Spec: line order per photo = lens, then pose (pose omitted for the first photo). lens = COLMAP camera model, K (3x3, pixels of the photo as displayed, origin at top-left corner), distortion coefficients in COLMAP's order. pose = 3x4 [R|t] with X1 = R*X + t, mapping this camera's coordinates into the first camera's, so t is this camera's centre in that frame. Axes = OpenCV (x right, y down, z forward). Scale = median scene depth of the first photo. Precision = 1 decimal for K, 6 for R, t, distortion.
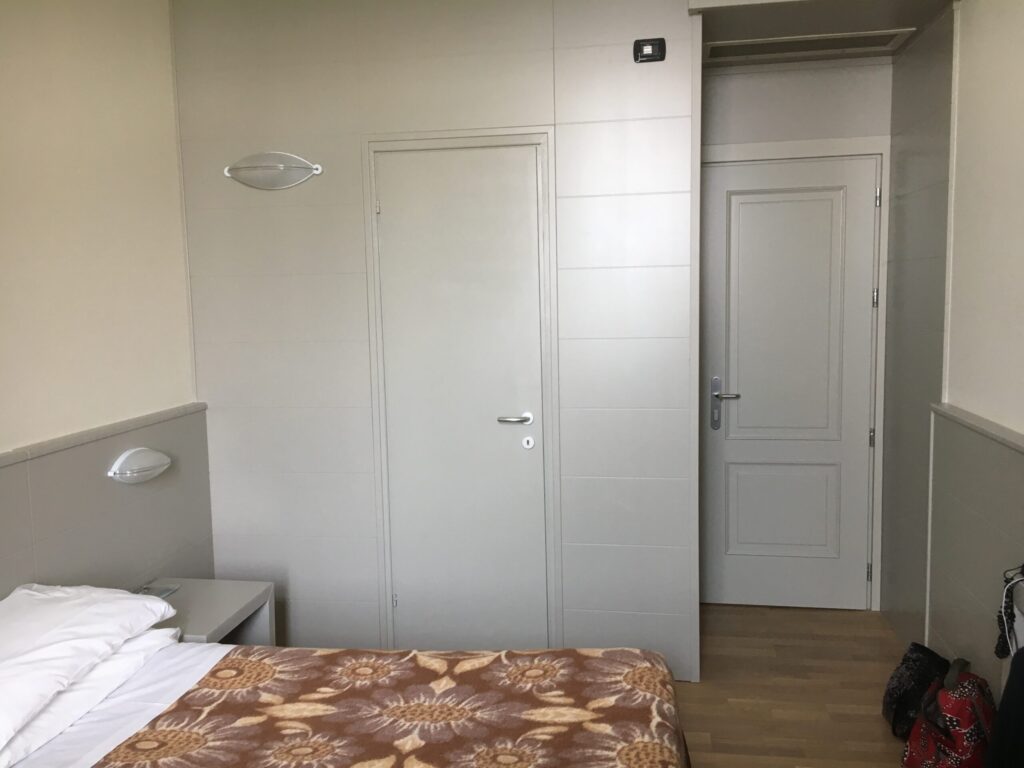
lens RADIAL K [[888.4, 0, 510.8], [0, 888.4, 382.0], [0, 0, 1]] dist [0.011552, -0.003290]
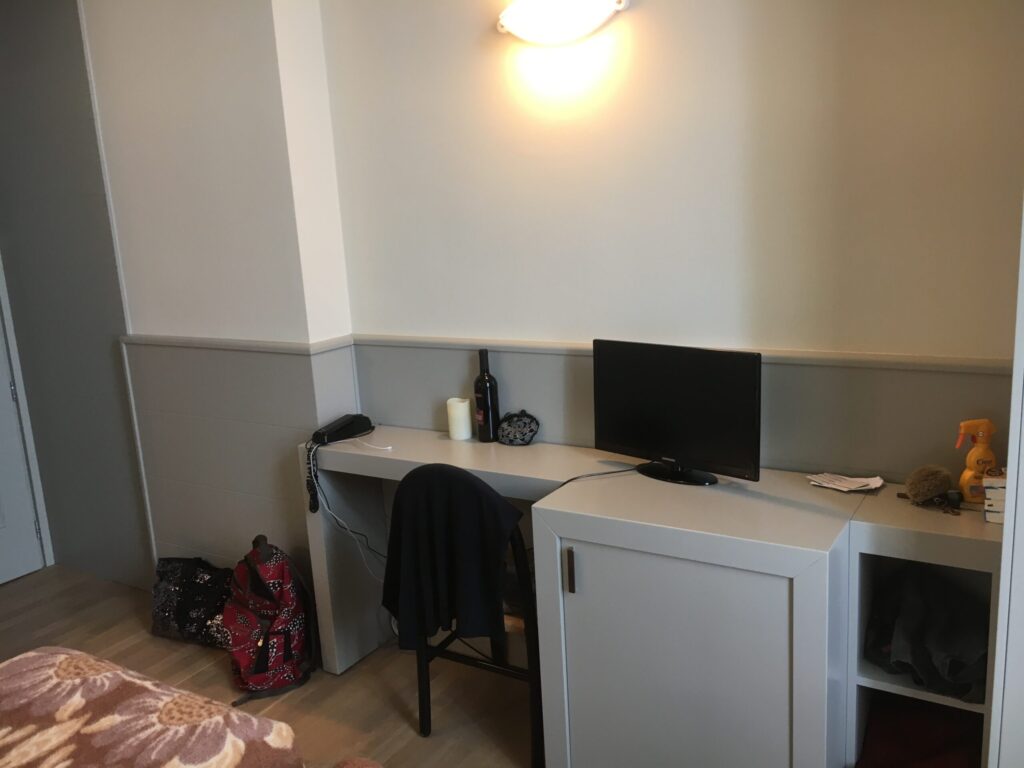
lens RADIAL K [[888.4, 0, 510.3], [0, 888.4, 384.0], [0, 0, 1]] dist [0.011552, -0.003290]
pose [[0.405441, -0.201307, 0.891680, -0.432017], [0.156823, 0.976306, 0.149106, -0.007888], [-0.900569, 0.079382, 0.427404, 0.220700]]
